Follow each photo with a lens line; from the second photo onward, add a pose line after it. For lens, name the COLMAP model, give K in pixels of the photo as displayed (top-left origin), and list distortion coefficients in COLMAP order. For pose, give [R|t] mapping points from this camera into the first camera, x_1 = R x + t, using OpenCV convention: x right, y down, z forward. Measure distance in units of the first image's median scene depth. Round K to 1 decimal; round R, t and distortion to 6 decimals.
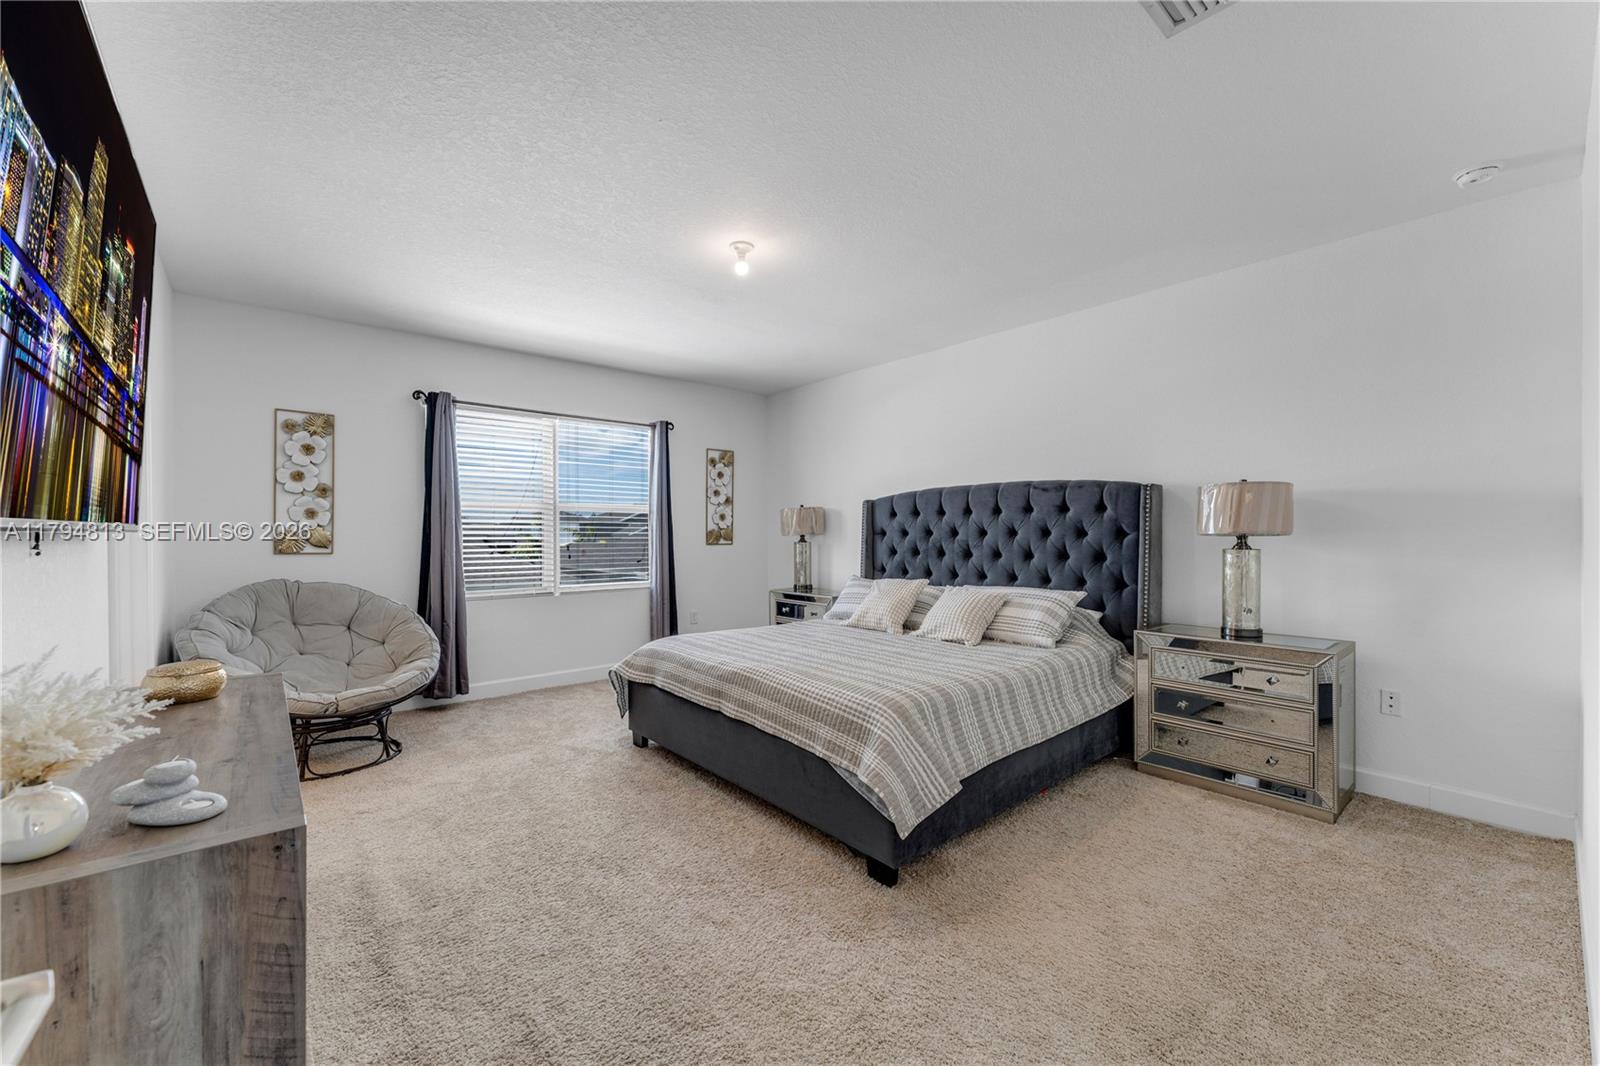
lens RADIAL K [[642.3, 0, 801.9], [0, 642.3, 535.3], [0, 0, 1]] dist [-0.001267, 0.000032]
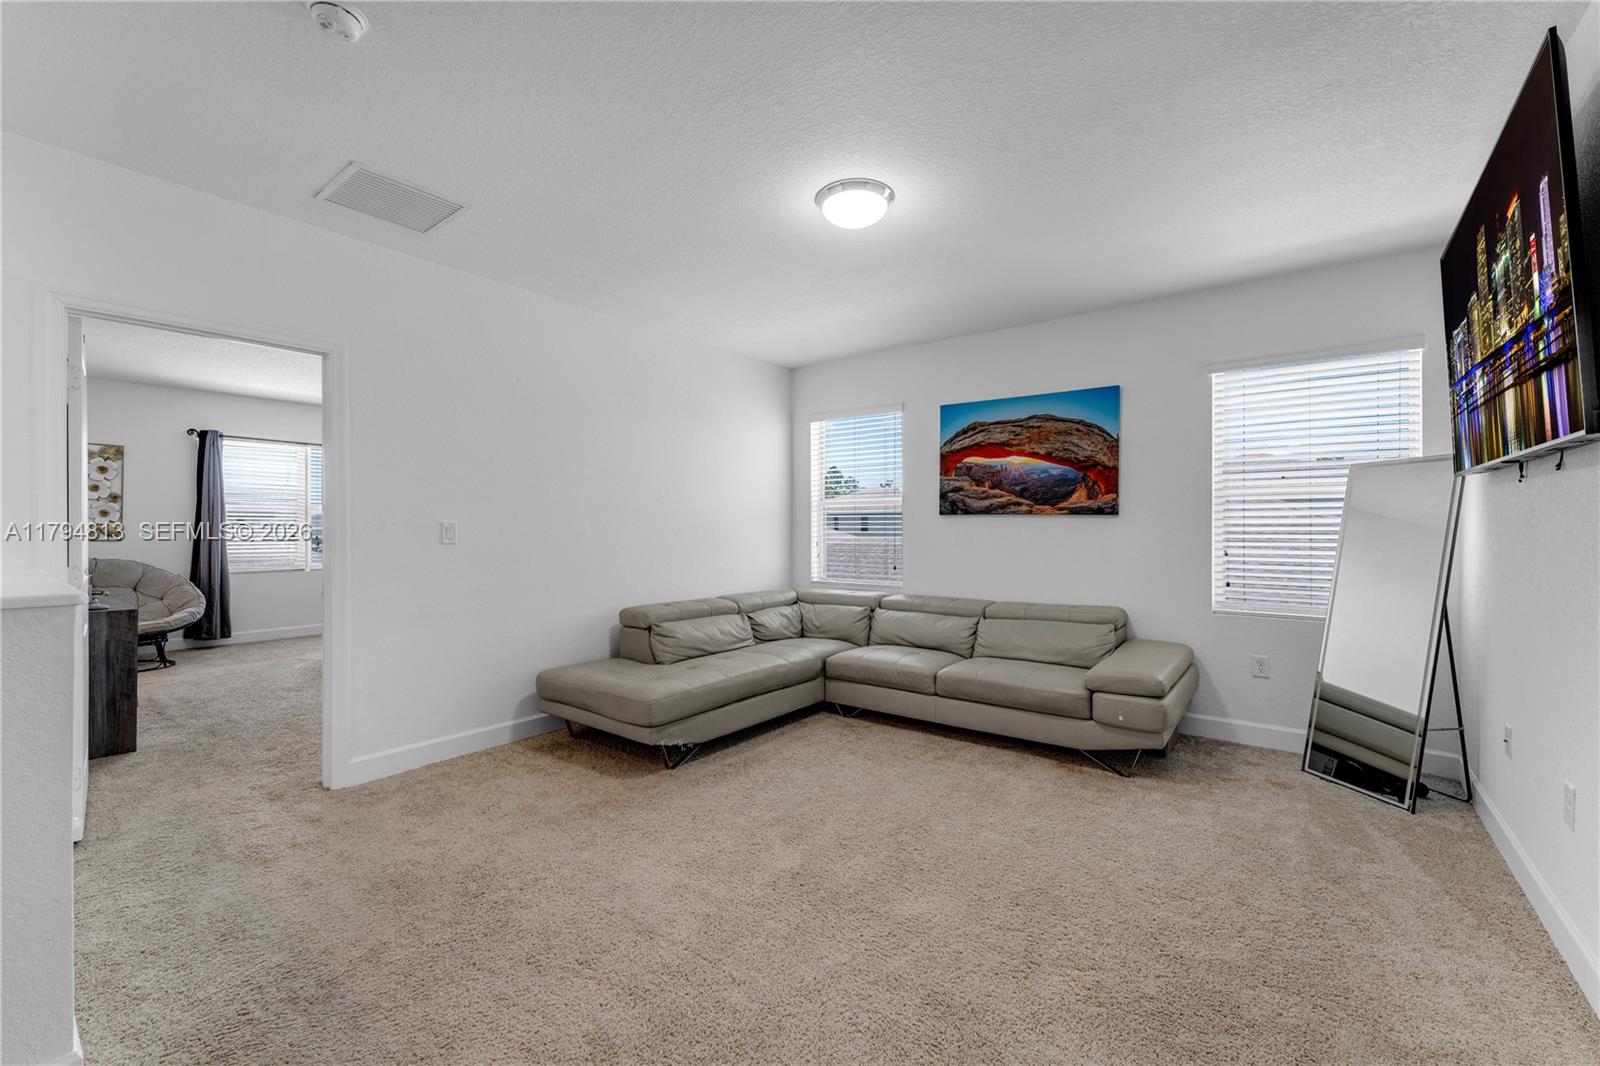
lens RADIAL K [[642.3, 0, 801.3], [0, 642.3, 526.0], [0, 0, 1]] dist [-0.001267, 0.000032]
pose [[0.978277, 0.002332, 0.207289, 0.485130], [-0.000248, 0.999949, -0.010076, 0.009445], [-0.207302, 0.009806, 0.978228, -0.756917]]
